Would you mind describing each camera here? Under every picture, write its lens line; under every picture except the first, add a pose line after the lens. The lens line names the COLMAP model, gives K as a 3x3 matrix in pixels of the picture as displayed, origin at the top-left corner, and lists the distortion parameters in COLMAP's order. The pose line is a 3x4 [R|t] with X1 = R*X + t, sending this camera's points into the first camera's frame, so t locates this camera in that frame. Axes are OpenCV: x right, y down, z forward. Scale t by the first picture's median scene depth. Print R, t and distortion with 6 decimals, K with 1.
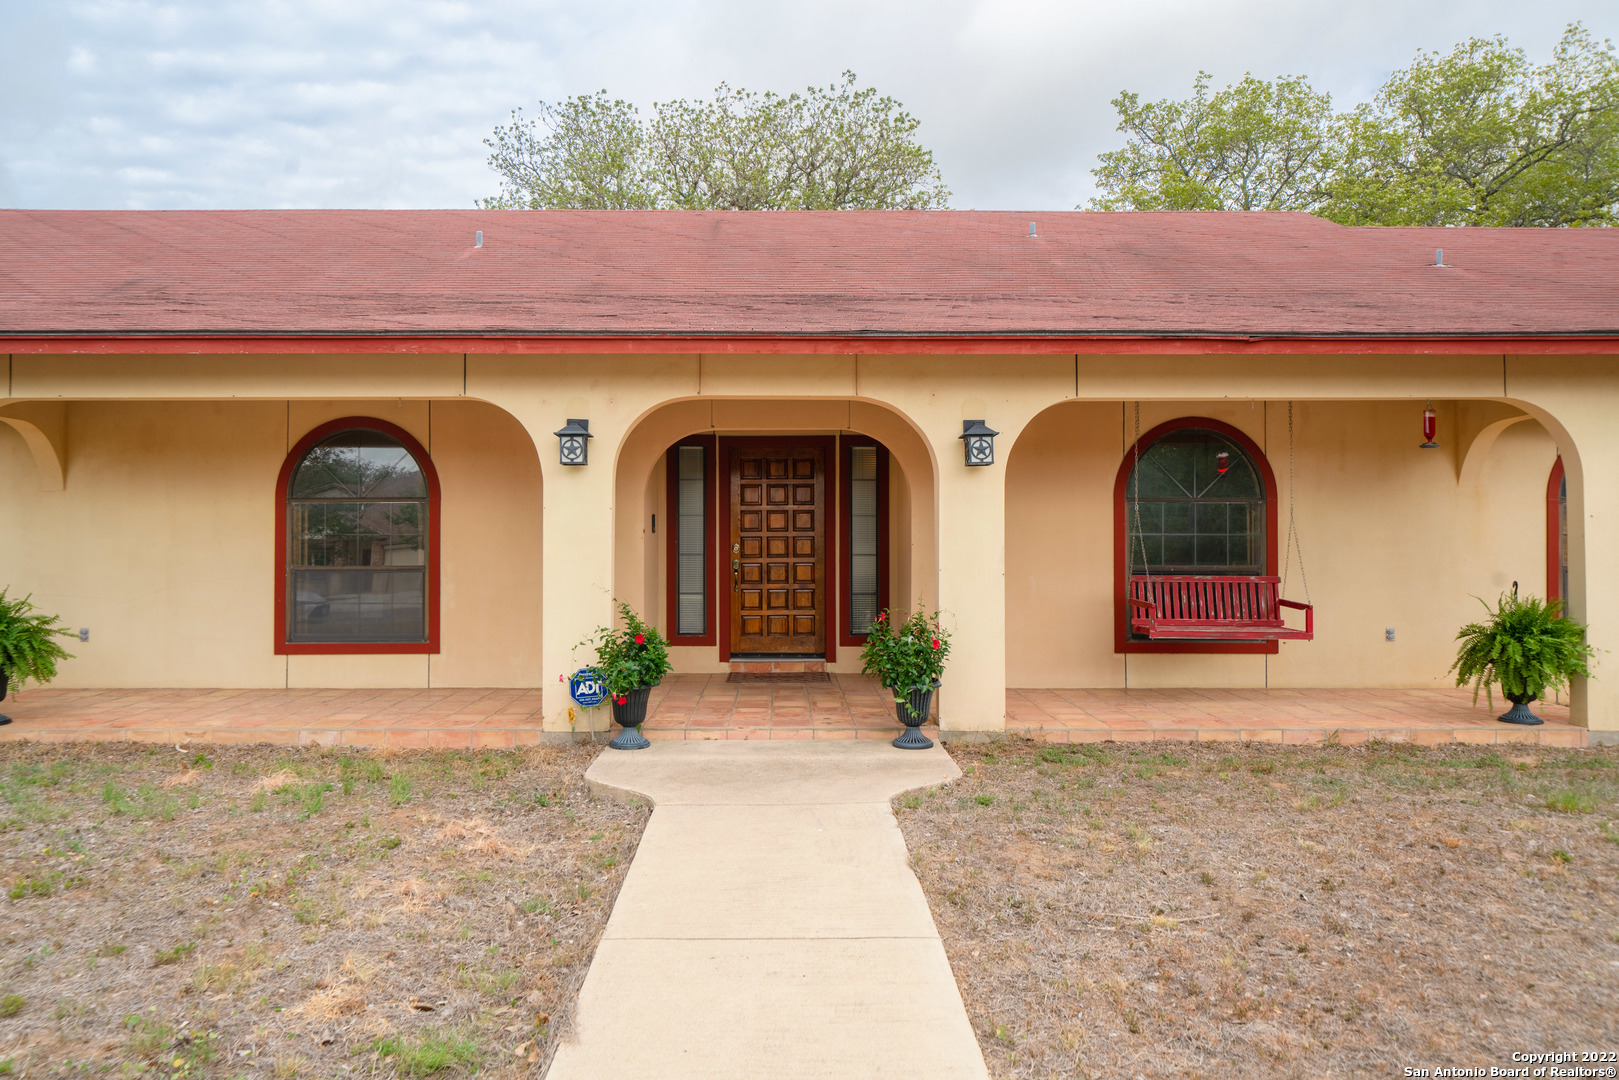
lens RADIAL K [[1122.7, 0, 809.5], [0, 1122.7, 540.0], [0, 0, 1]] dist [0.000494, 0.000001]
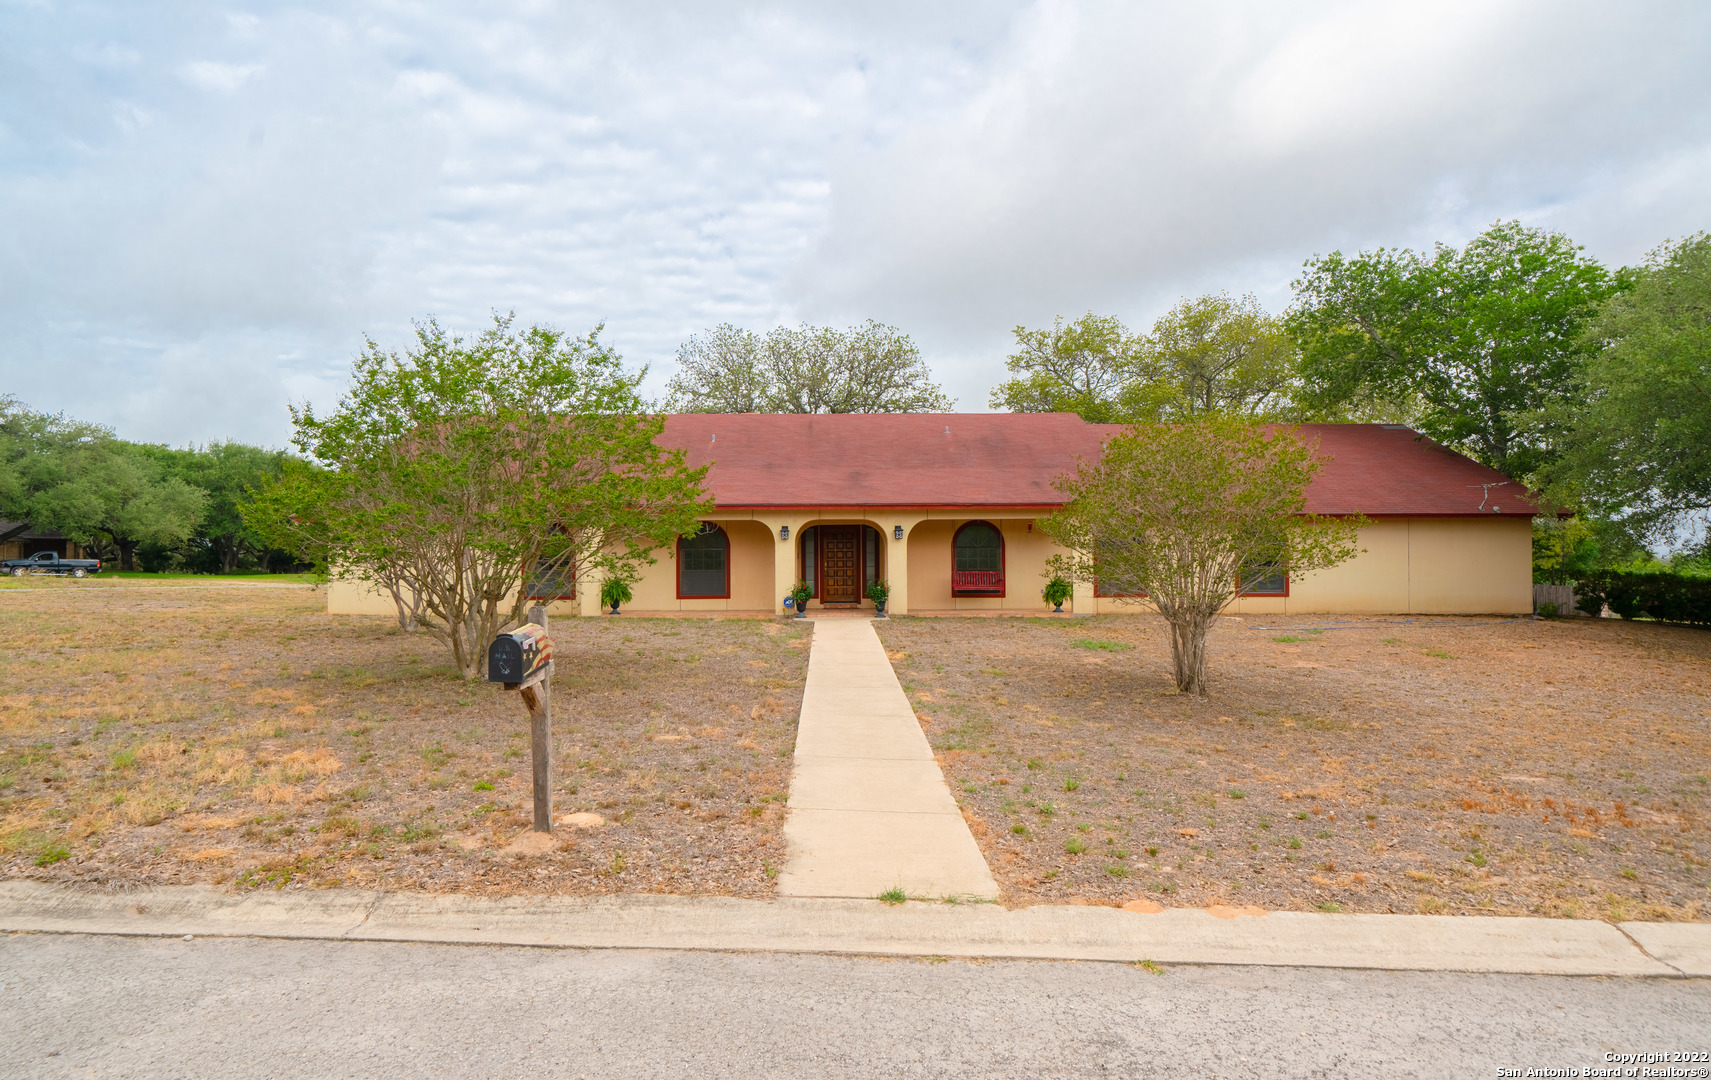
lens RADIAL K [[847.1, 0, 855.5], [0, 847.1, 540.0], [0, 0, 1]] dist [0.000061, -0.000003]
pose [[0.999980, -0.005188, 0.003637, 0.003654], [0.005308, 0.999413, -0.033849, 0.022659], [-0.003459, 0.033867, 0.999420, -1.429885]]
